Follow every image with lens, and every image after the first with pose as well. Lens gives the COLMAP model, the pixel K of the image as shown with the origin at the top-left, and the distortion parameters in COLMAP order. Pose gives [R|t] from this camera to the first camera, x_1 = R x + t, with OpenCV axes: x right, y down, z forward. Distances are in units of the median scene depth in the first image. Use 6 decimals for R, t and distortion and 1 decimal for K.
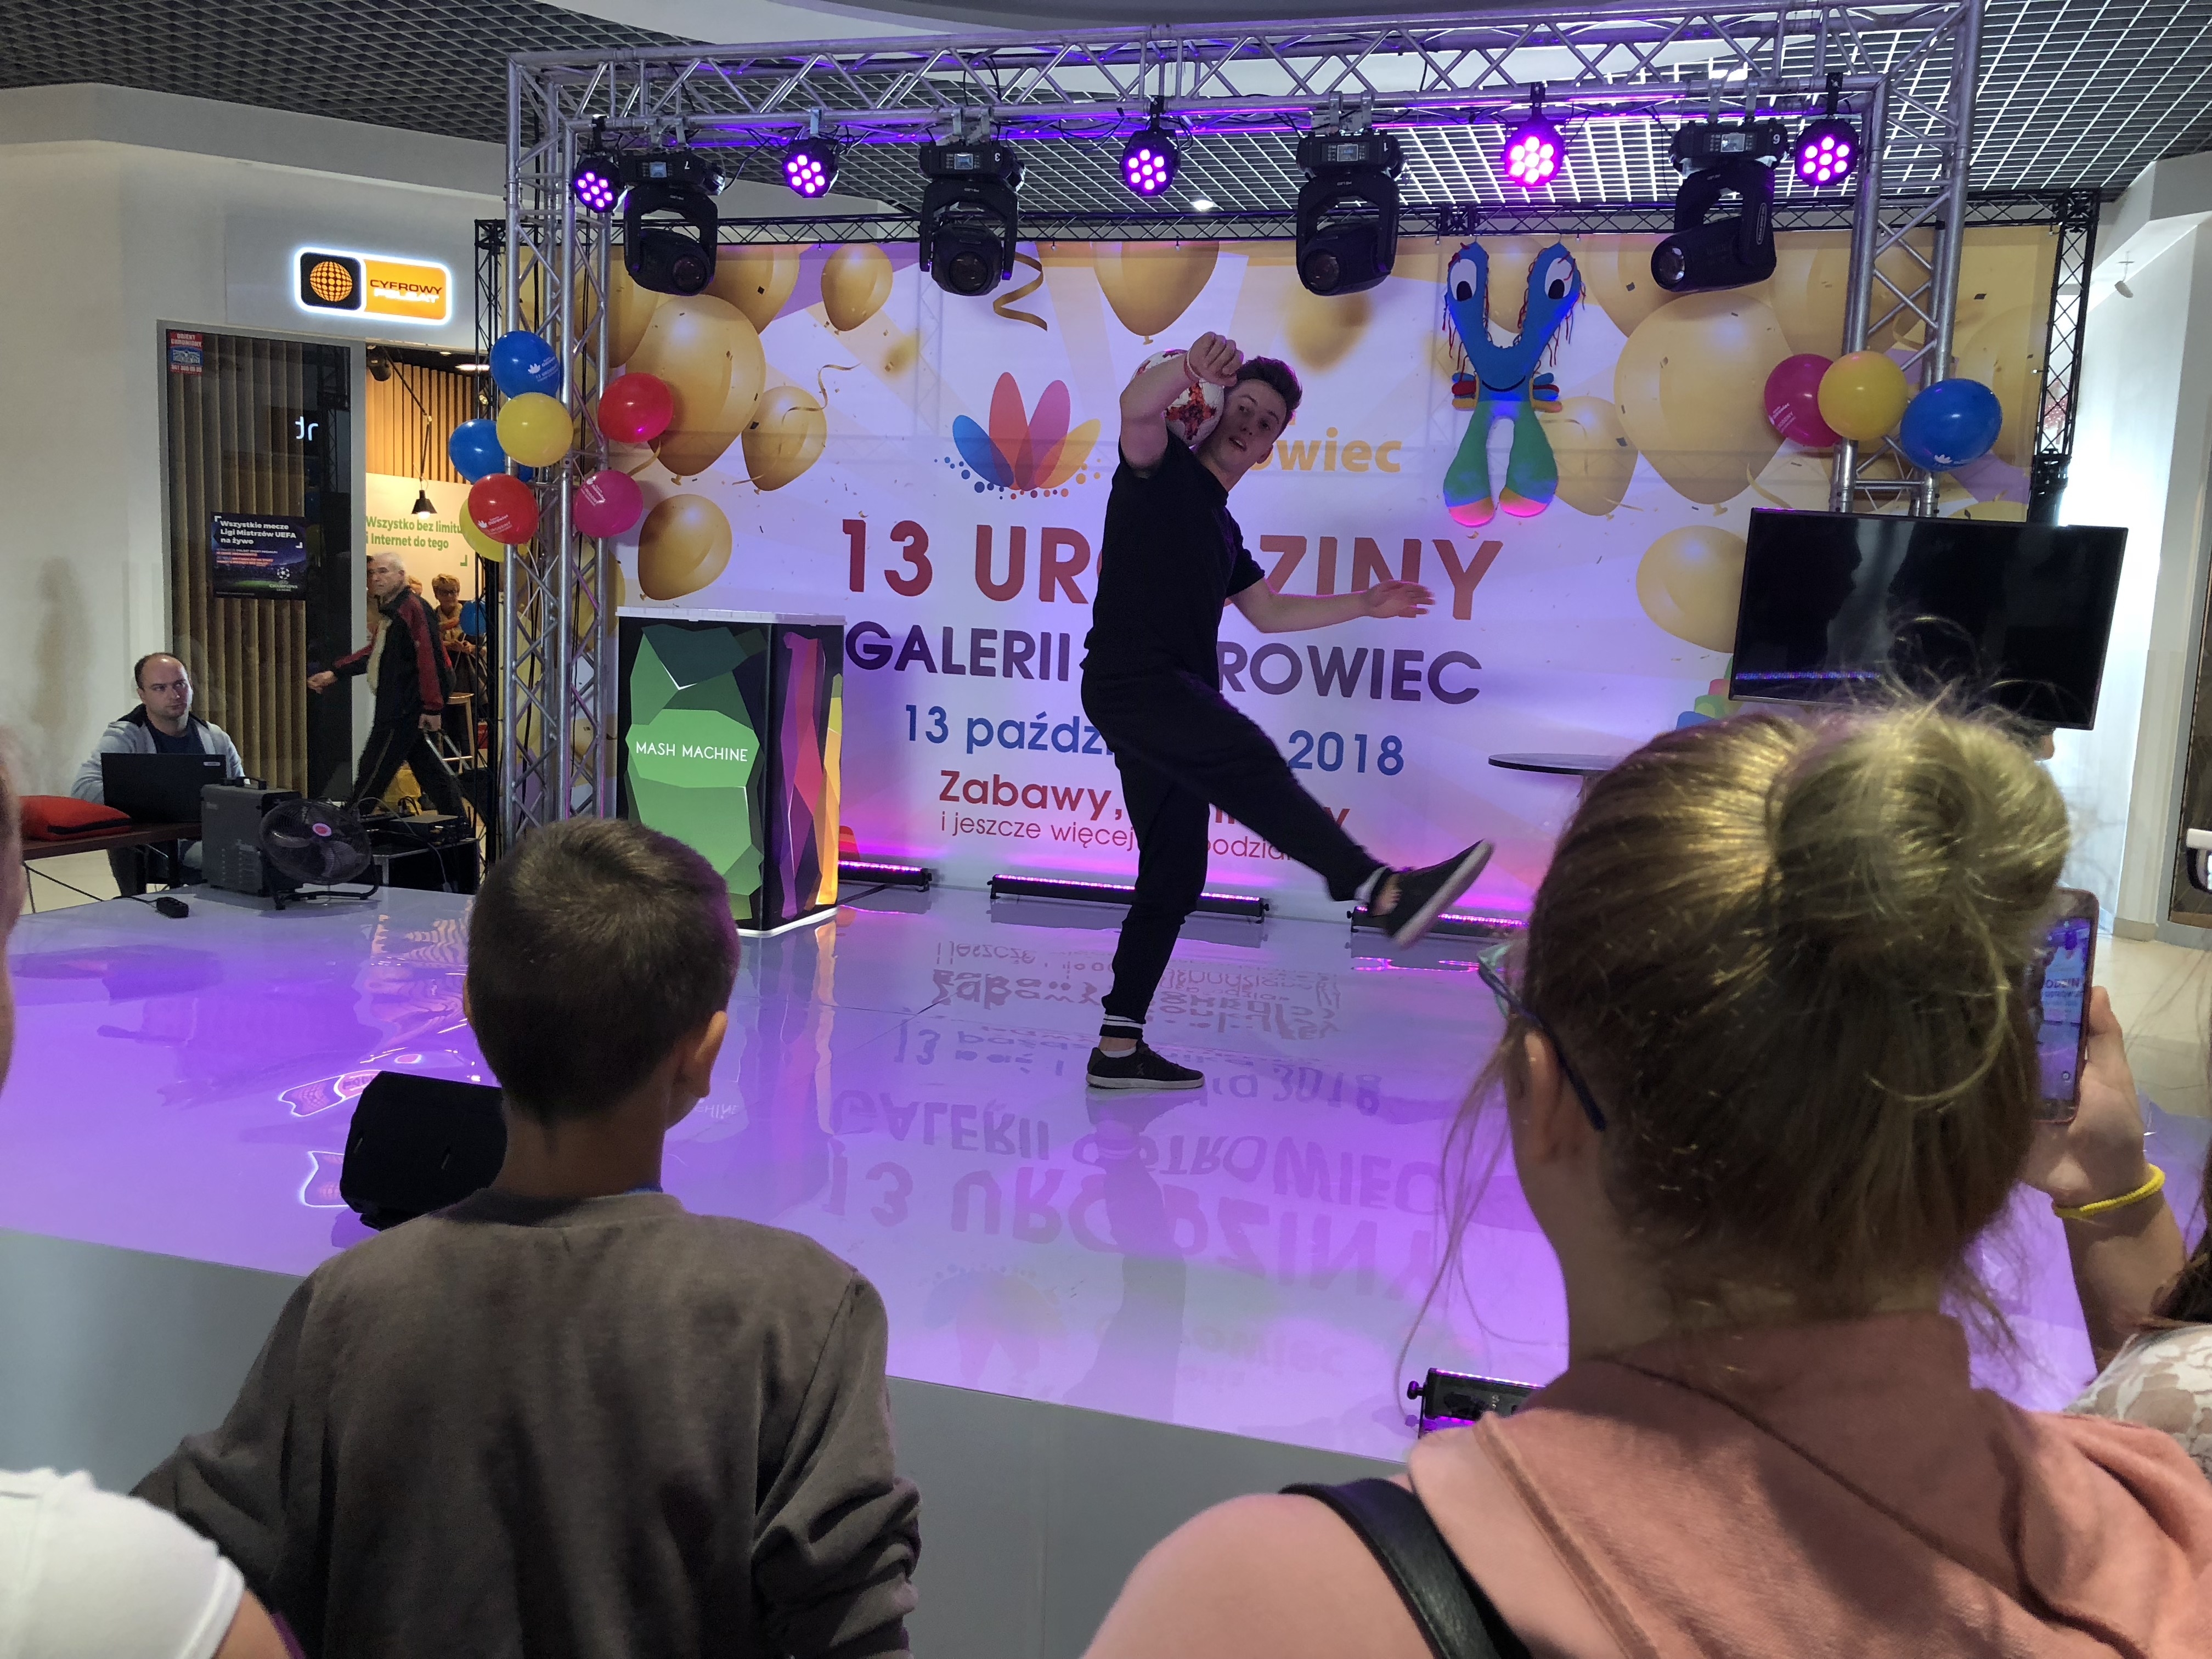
lens RADIAL K [[1802.7, 0, 1119.4], [0, 1802.7, 836.6], [0, 0, 1]] dist [0.100530, -0.157465]
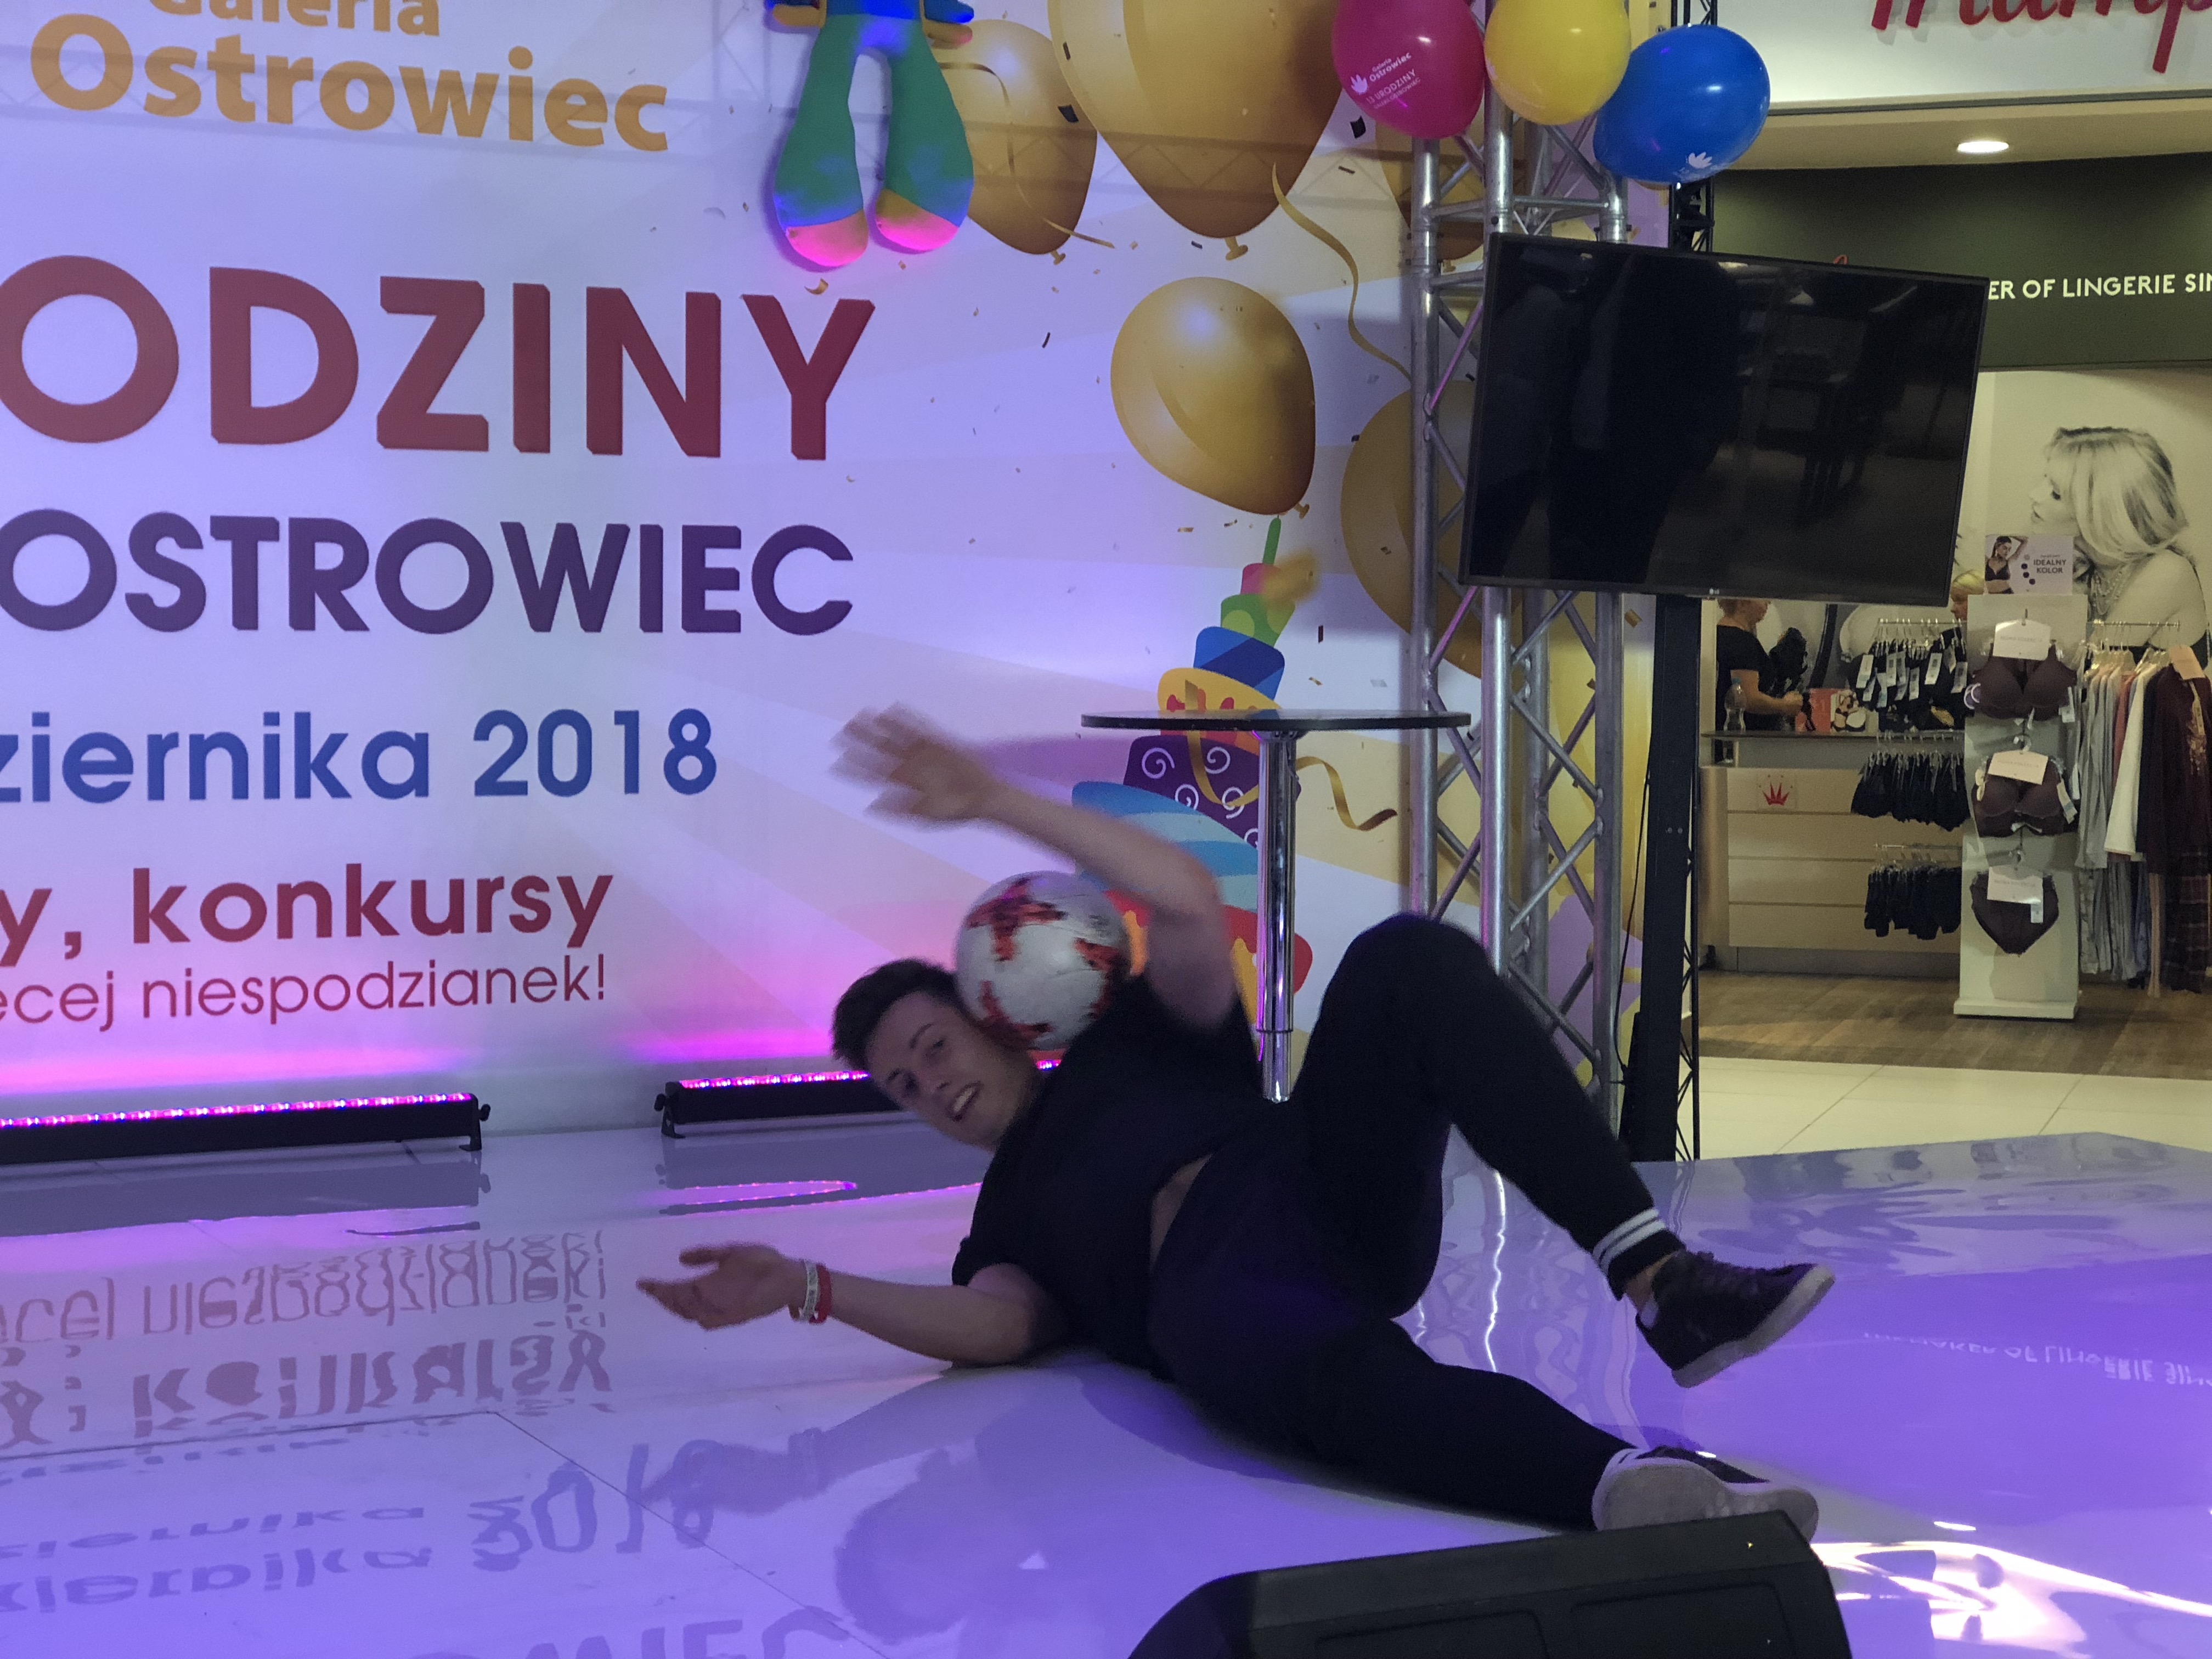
lens RADIAL K [[3659.0, 0, 1082.2], [0, 3659.0, 844.3], [0, 0, 1]] dist [-0.079500, 1.010568]
pose [[0.736124, -0.079348, 0.672179, -0.391474], [0.111890, 0.993707, -0.005231, -0.004549], [-0.667534, 0.079061, 0.740370, 0.222893]]
